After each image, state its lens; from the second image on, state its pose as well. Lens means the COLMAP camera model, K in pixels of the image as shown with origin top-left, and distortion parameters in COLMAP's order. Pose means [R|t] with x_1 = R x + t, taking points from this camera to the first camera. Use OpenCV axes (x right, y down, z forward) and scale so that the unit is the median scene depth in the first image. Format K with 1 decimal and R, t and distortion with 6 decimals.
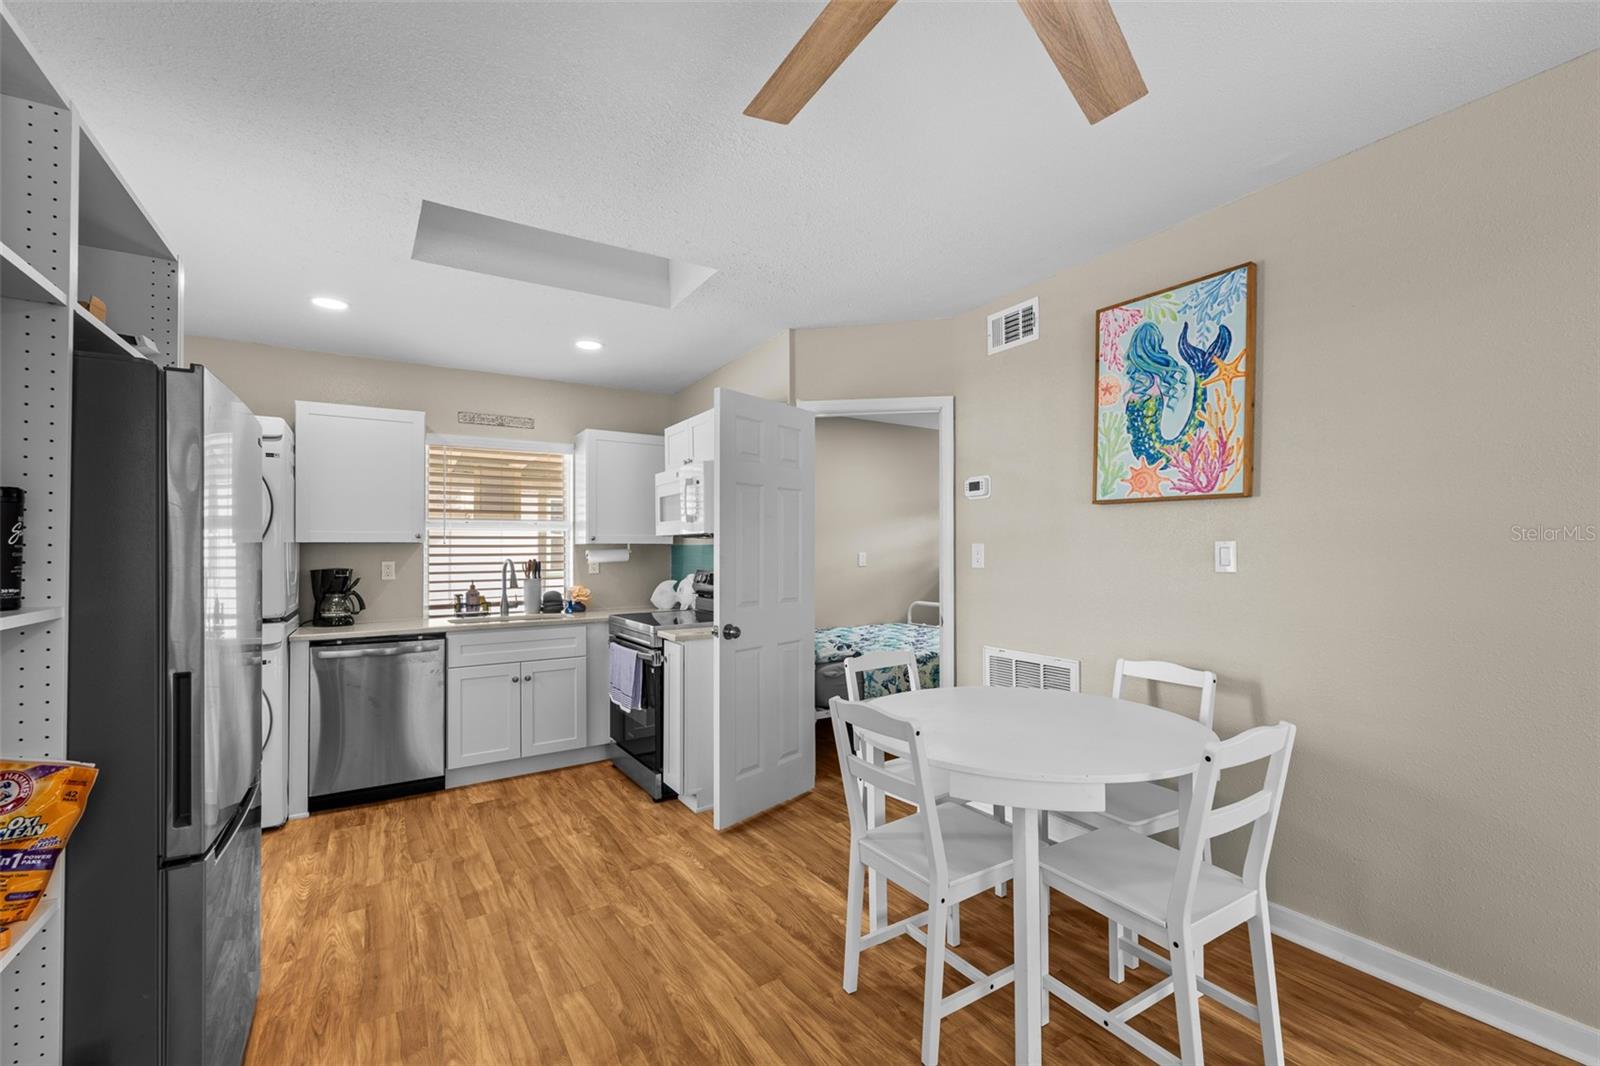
lens RADIAL K [[649.4, 0, 795.4], [0, 649.4, 534.6], [0, 0, 1]] dist [-0.000970, 0.000083]
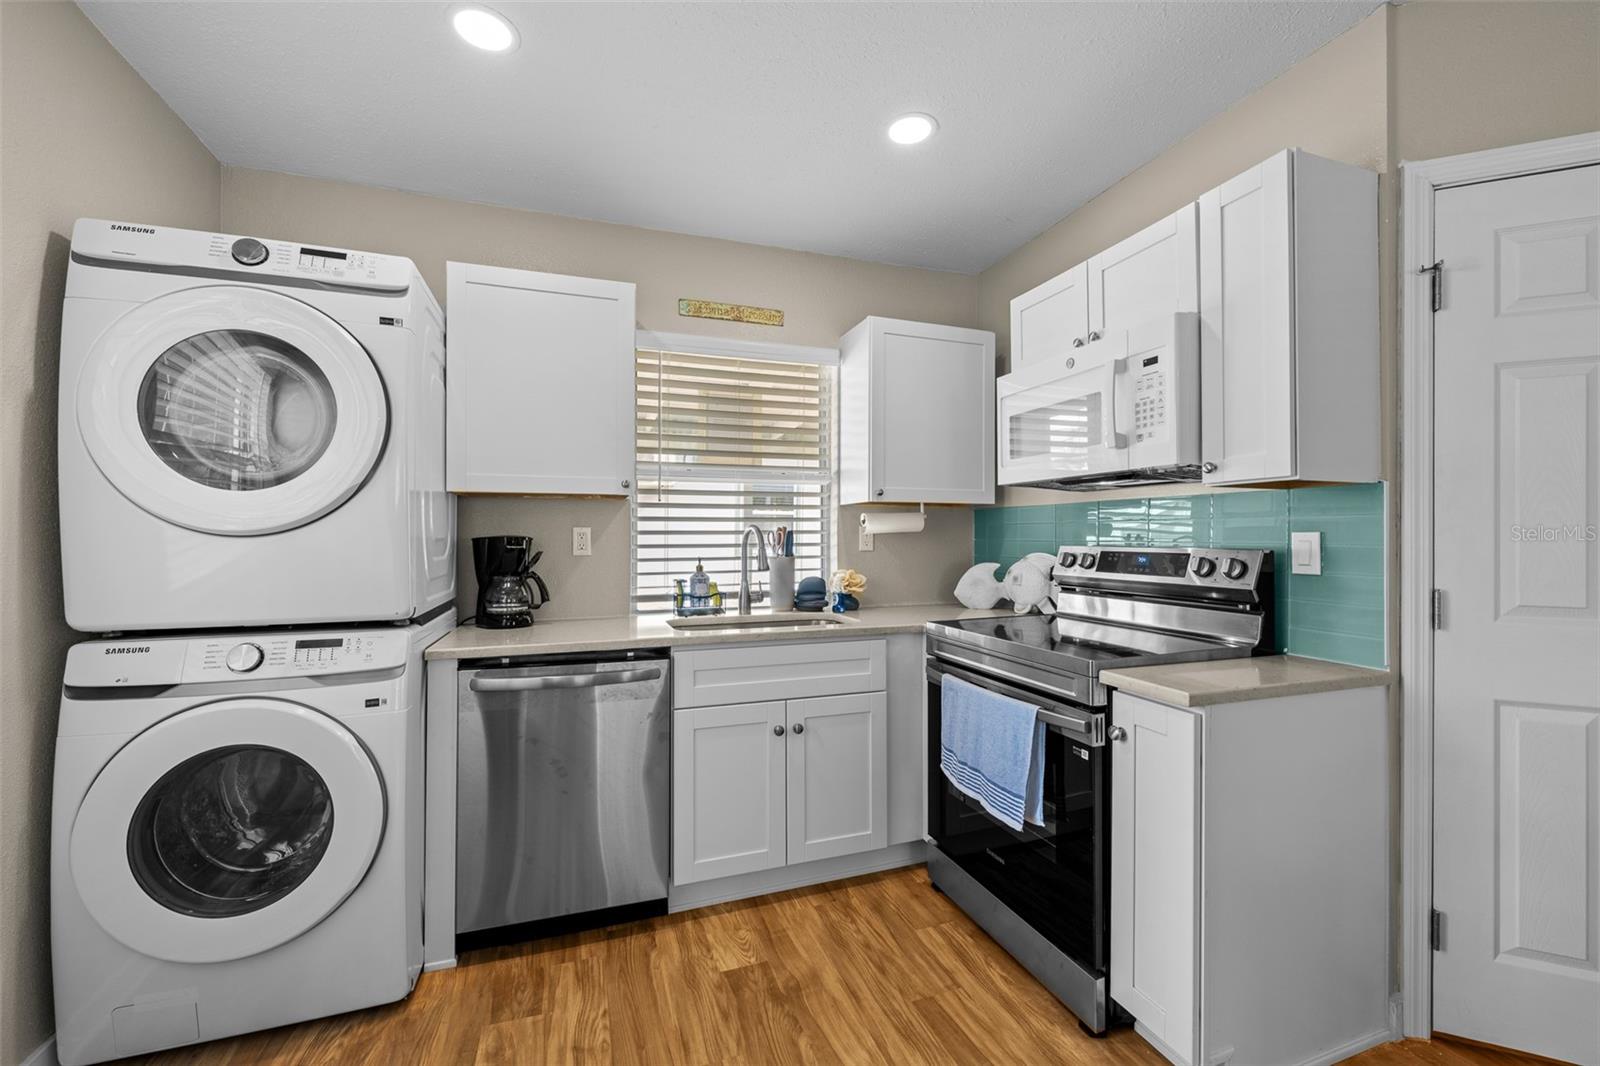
lens RADIAL K [[640.7, 0, 802.9], [0, 640.7, 514.3], [0, 0, 1]] dist [0.000552, 0.000063]
pose [[0.973368, -0.001930, -0.229240, -0.281469], [0.000477, 0.999979, -0.006395, 0.034938], [0.229247, 0.006115, 0.973349, 0.452478]]
